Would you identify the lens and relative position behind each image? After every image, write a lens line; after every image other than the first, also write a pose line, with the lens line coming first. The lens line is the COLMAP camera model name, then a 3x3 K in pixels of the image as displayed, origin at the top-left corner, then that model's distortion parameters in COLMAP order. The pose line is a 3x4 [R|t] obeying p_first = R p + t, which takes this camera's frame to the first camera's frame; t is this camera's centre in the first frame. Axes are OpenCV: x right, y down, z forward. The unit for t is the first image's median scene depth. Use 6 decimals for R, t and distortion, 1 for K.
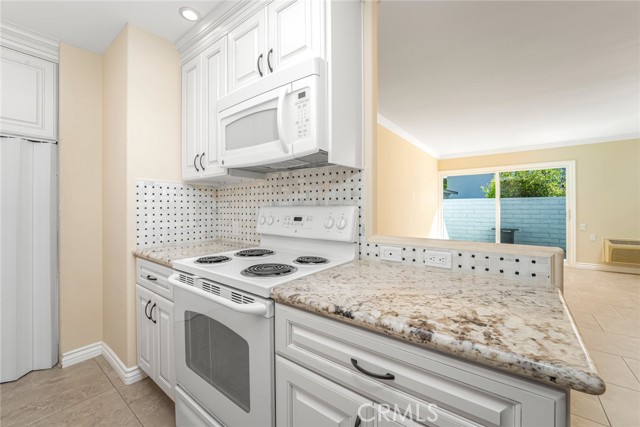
lens RADIAL K [[263.0, 0, 319.7], [0, 263.0, 209.0], [0, 0, 1]] dist [-0.011641, 0.000457]
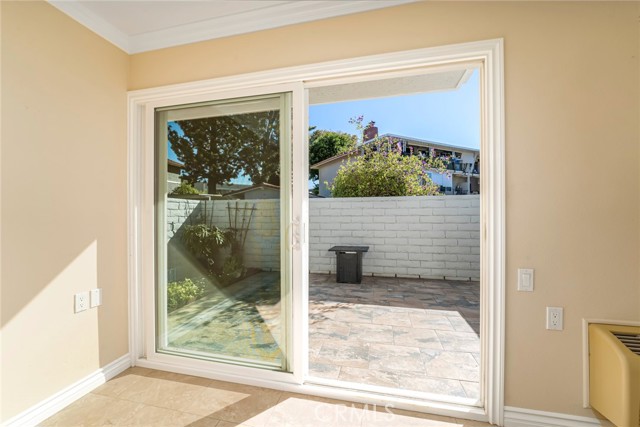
lens RADIAL K [[256.8, 0, 320.0], [0, 256.8, 213.5], [0, 0, 1]] dist [-0.012032, 0.000078]
pose [[0.912156, -0.005798, 0.409802, 0.412608], [0.006223, 0.999981, 0.000296, -0.004833], [-0.409796, 0.002280, 0.912174, 0.498711]]
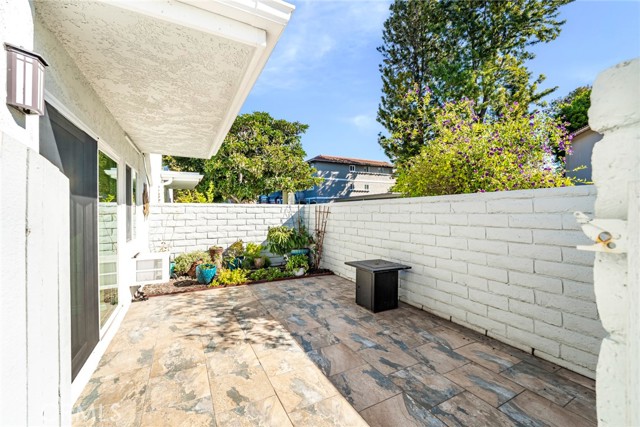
lens RADIAL K [[263.0, 0, 319.7], [0, 263.0, 209.0], [0, 0, 1]] dist [-0.011641, 0.000457]
pose [[0.911634, -0.009467, -0.410893, 0.821081], [0.005531, 0.999927, -0.010767, -0.019669], [0.410965, 0.007543, 0.911620, 0.537862]]
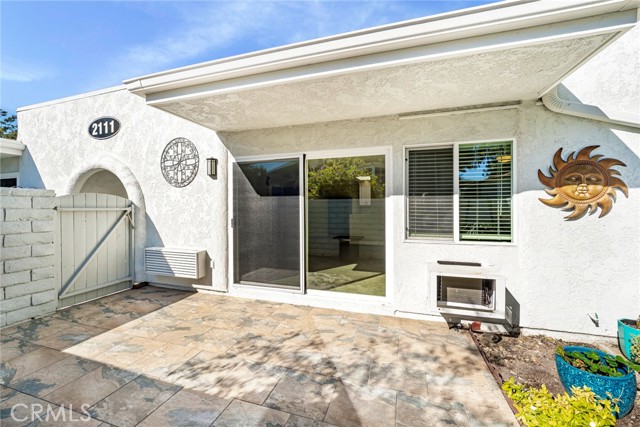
lens RADIAL K [[263.0, 0, 319.7], [0, 263.0, 209.0], [0, 0, 1]] dist [-0.011641, 0.000457]
pose [[-0.940591, 0.004738, -0.339507, 0.596718], [0.002941, 0.999979, 0.005809, -0.015592], [0.339528, 0.004465, -0.940585, 1.118058]]
